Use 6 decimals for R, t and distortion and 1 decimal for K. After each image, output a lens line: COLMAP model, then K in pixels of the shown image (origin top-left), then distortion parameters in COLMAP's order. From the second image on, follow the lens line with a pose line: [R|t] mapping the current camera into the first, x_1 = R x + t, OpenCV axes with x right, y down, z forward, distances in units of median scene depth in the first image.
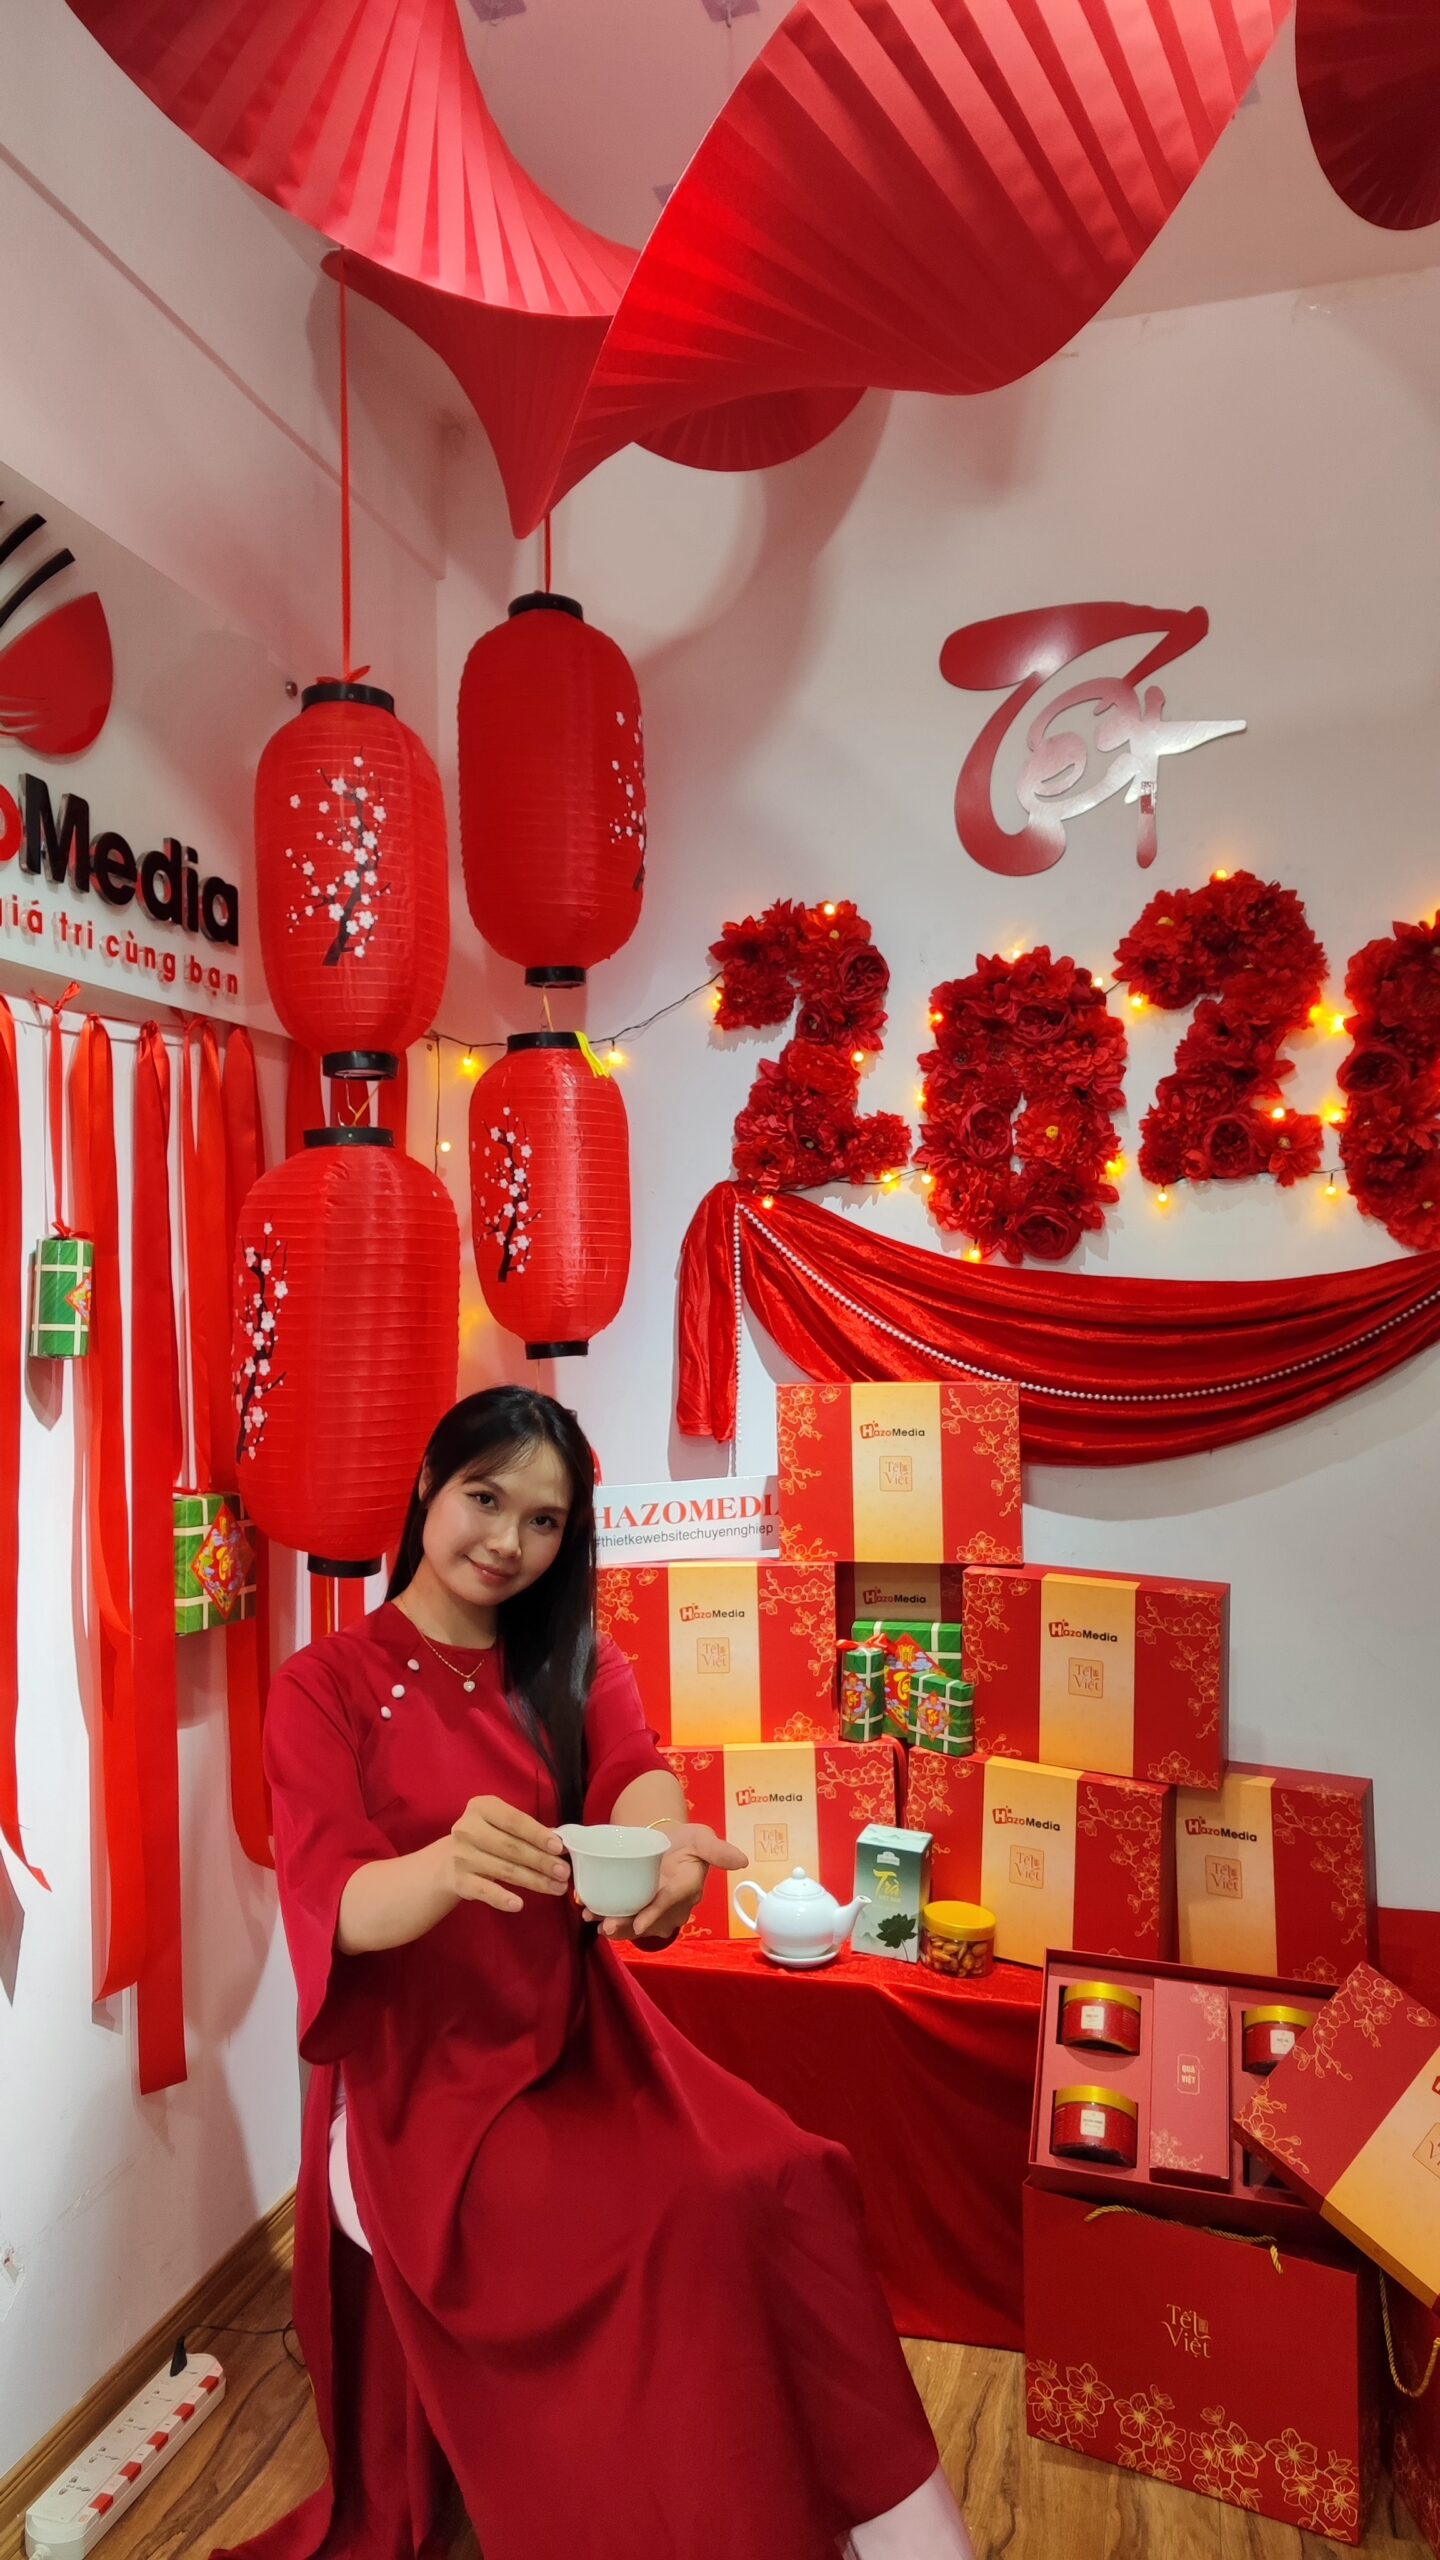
lens RADIAL K [[1705.8, 0, 711.4], [0, 1705.8, 1275.5], [0, 0, 1]] dist [0.036611, -0.030456]
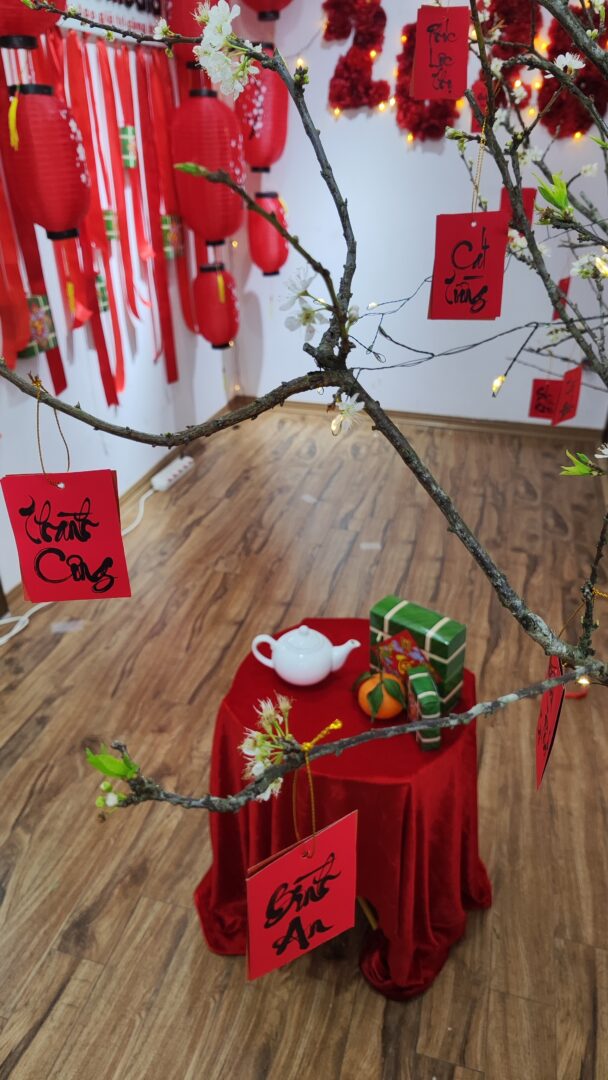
lens RADIAL K [[719.6, 0, 300.4], [0, 719.6, 538.1], [0, 0, 1]] dist [0.036611, -0.030456]
pose [[0.999111, 0.032679, -0.026630, 0.024351], [-0.015300, 0.869747, 0.493261, -0.027614], [0.039281, -0.492415, 0.869474, -0.427513]]
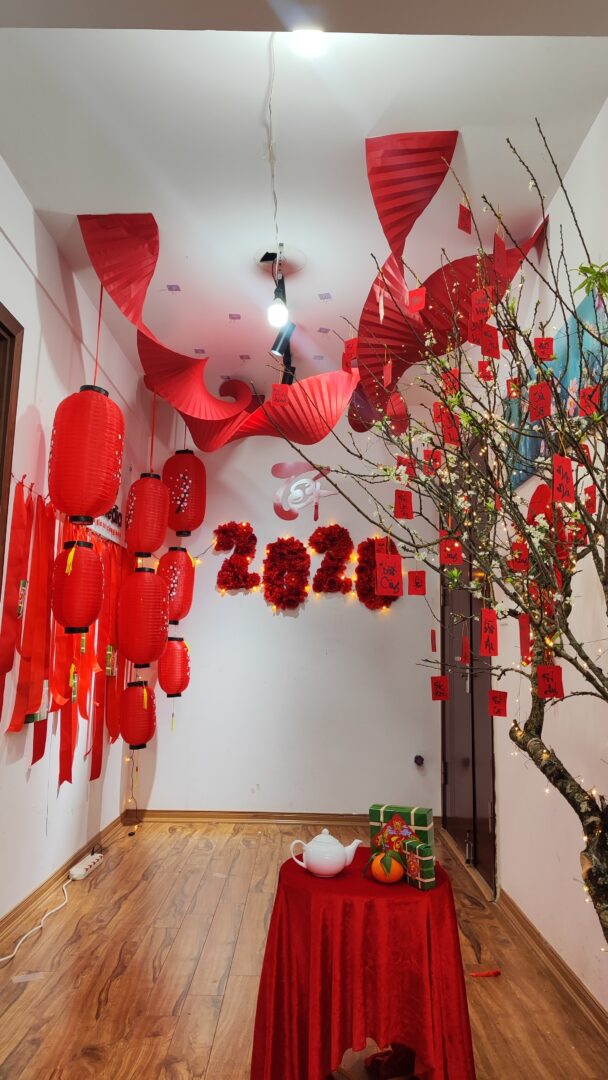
lens RADIAL K [[719.6, 0, 300.4], [0, 719.6, 538.1], [0, 0, 1]] dist [0.036611, -0.030456]
pose [[0.972387, 0.068662, 0.223045, -0.196977], [-0.033651, 0.987004, -0.157133, 0.098569], [-0.230936, 0.145289, 0.962060, -0.772773]]
